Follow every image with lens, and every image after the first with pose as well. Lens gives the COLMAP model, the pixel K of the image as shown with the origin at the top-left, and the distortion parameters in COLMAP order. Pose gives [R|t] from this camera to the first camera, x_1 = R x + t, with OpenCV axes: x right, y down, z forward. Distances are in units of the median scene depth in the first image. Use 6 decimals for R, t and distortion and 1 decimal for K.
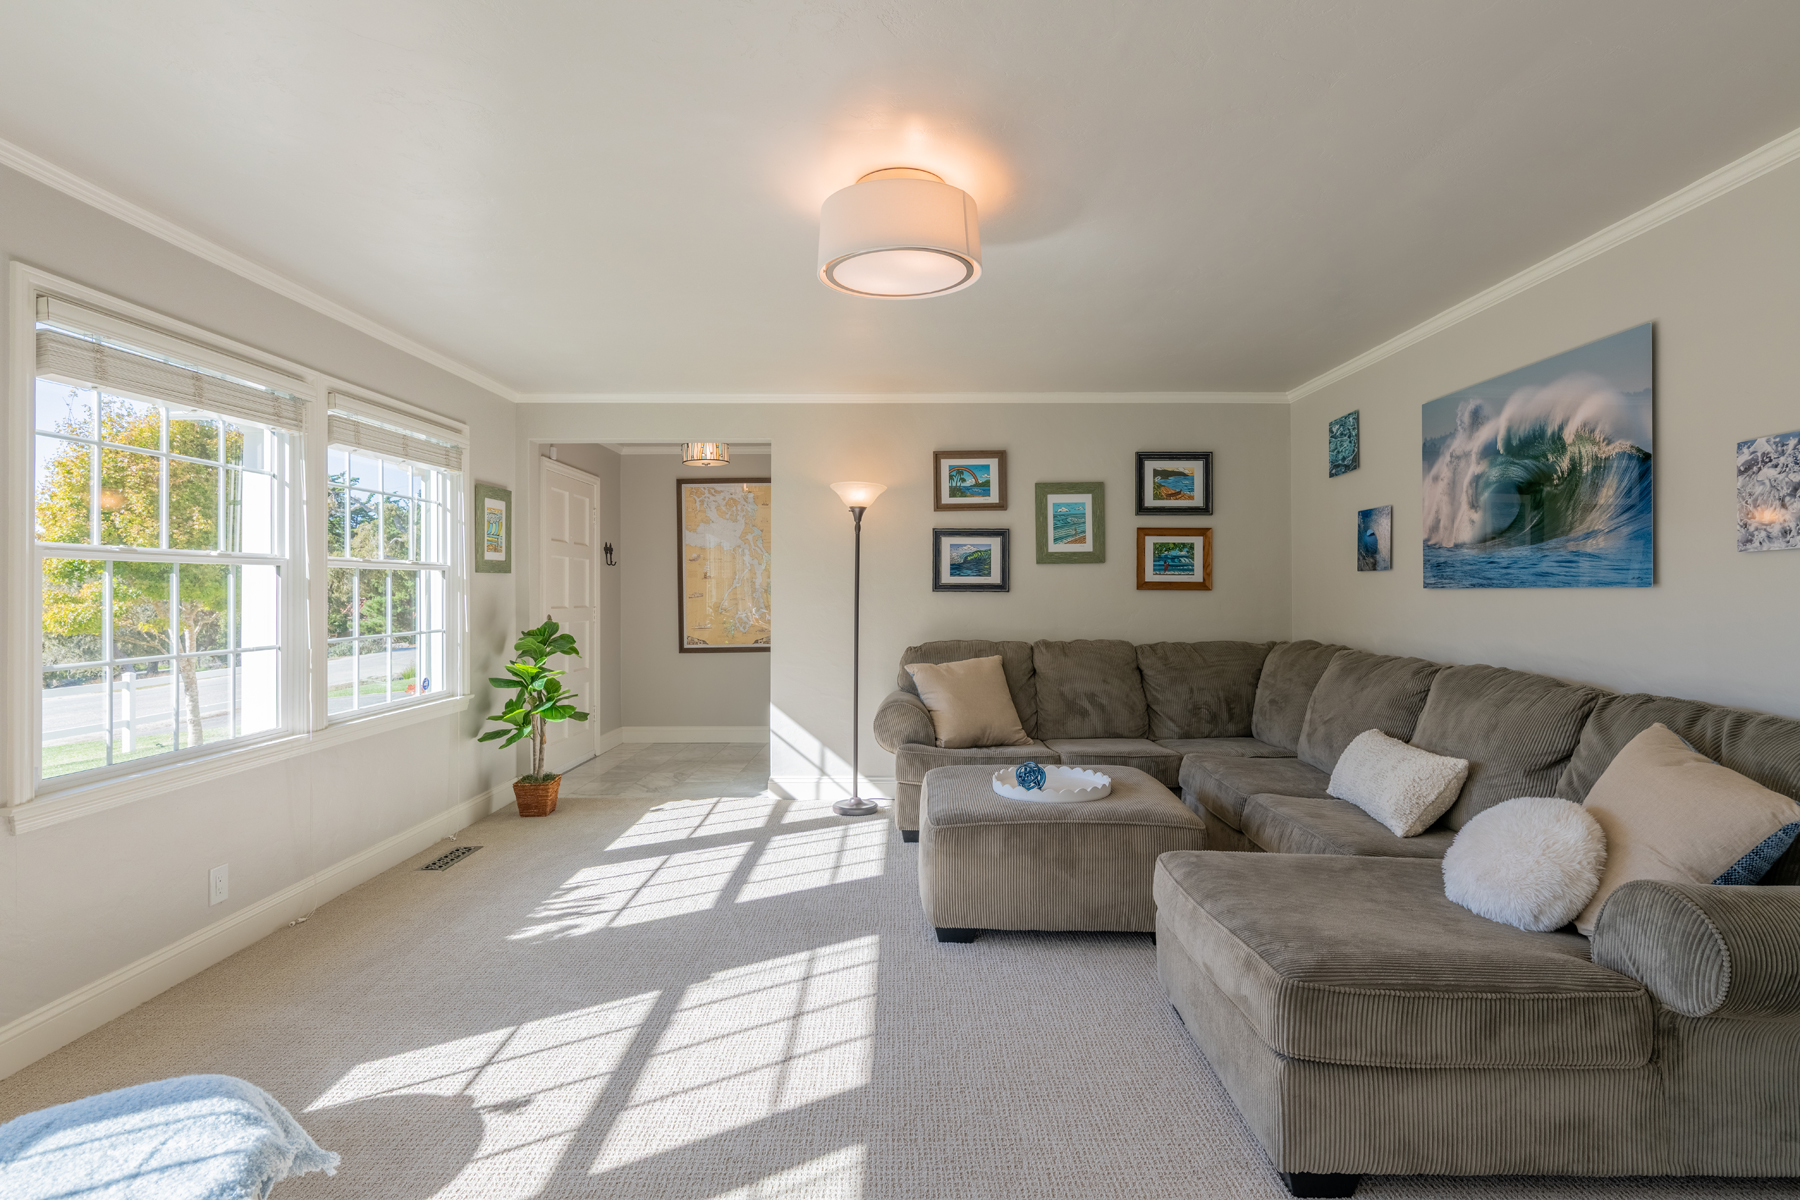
lens RADIAL K [[913.5, 0, 910.6], [0, 913.5, 598.6], [0, 0, 1]] dist [0.052792, 0.000857]
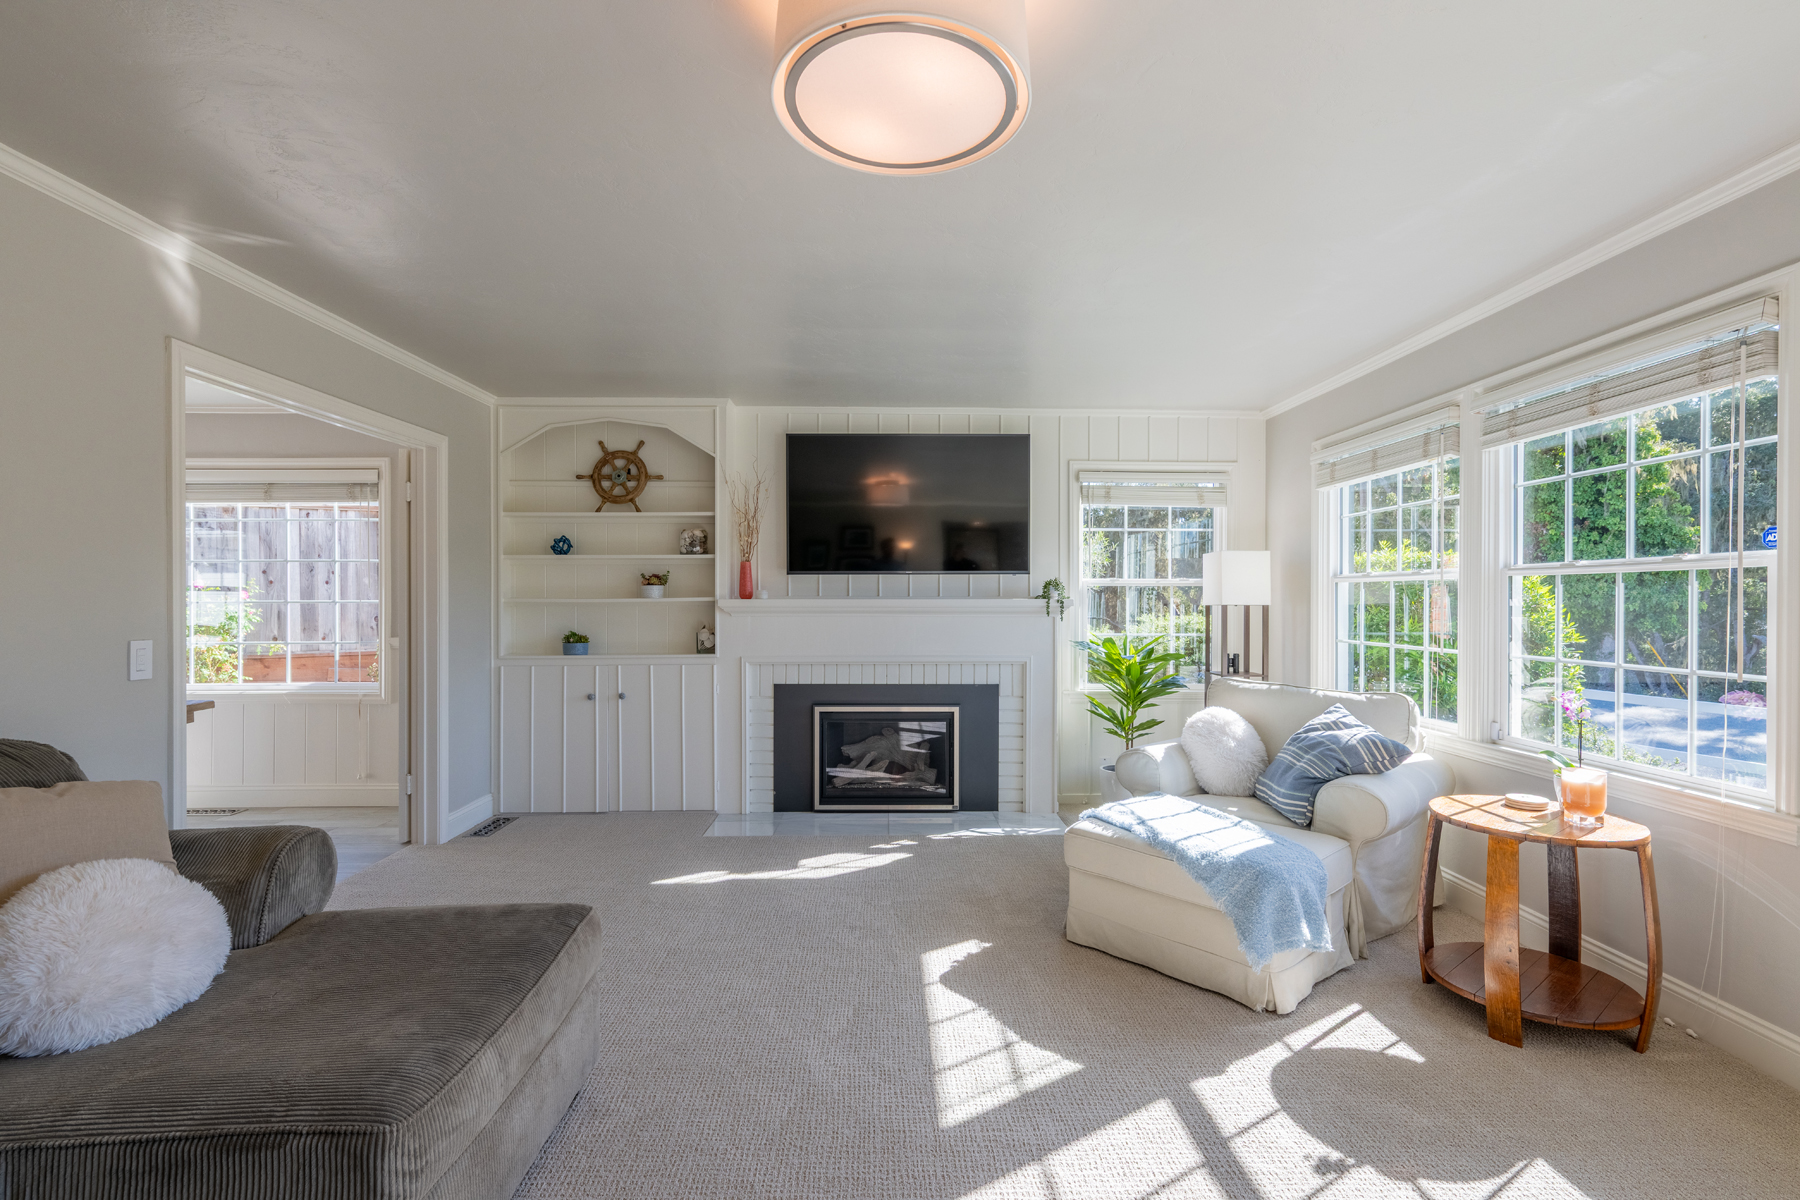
lens RADIAL K [[813.8, 0, 902.8], [0, 813.8, 594.9], [0, 0, 1]] dist [-0.004576, 0.001478]
pose [[-0.999887, 0.002918, -0.014772, -0.000434], [0.002812, 0.999970, 0.007168, -0.014967], [0.014793, 0.007125, -0.999865, 1.294304]]
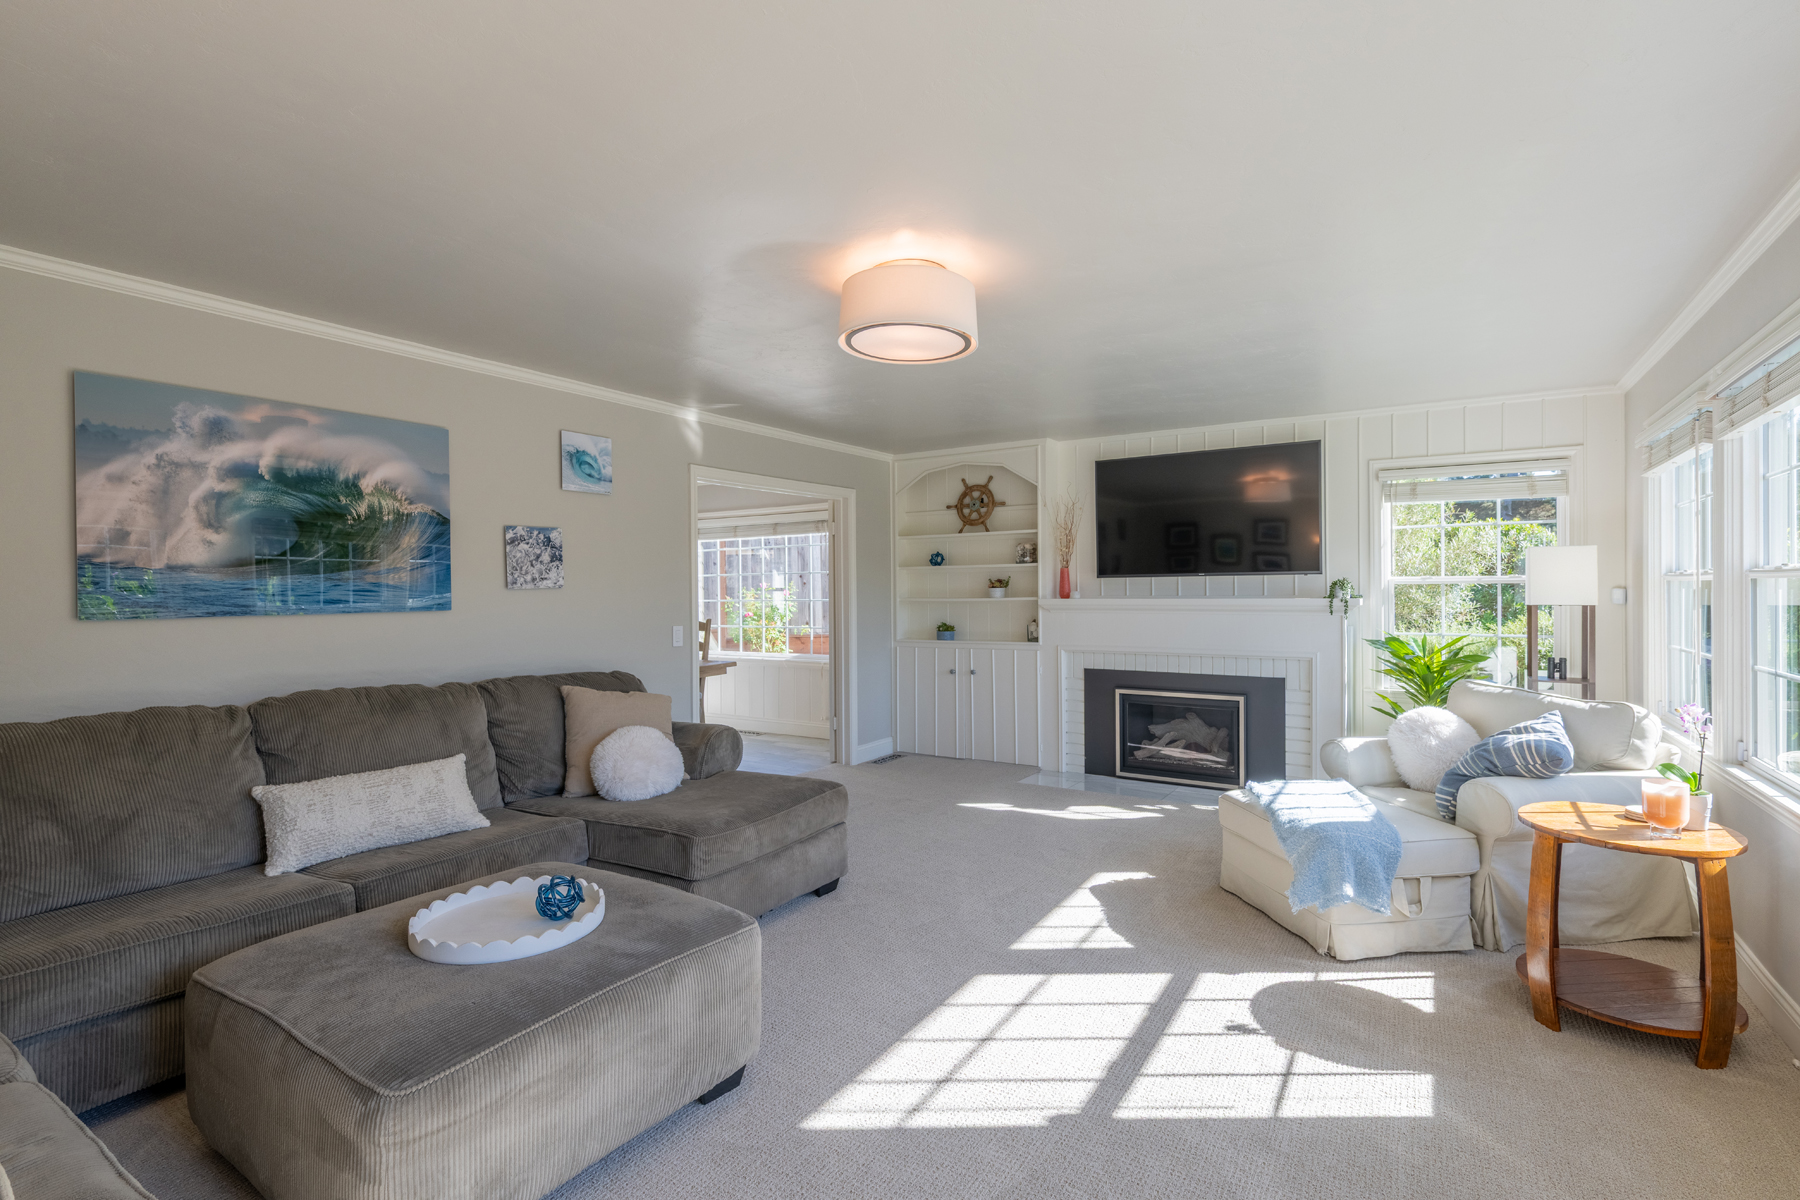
lens RADIAL K [[813.8, 0, 928.5], [0, 813.8, 591.5], [0, 0, 1]] dist [-0.004576, 0.001478]
pose [[-0.853253, 0.008505, 0.521428, -0.463982], [0.016027, 0.999822, 0.009917, -0.038423], [-0.521251, 0.016818, -0.853237, 1.542846]]
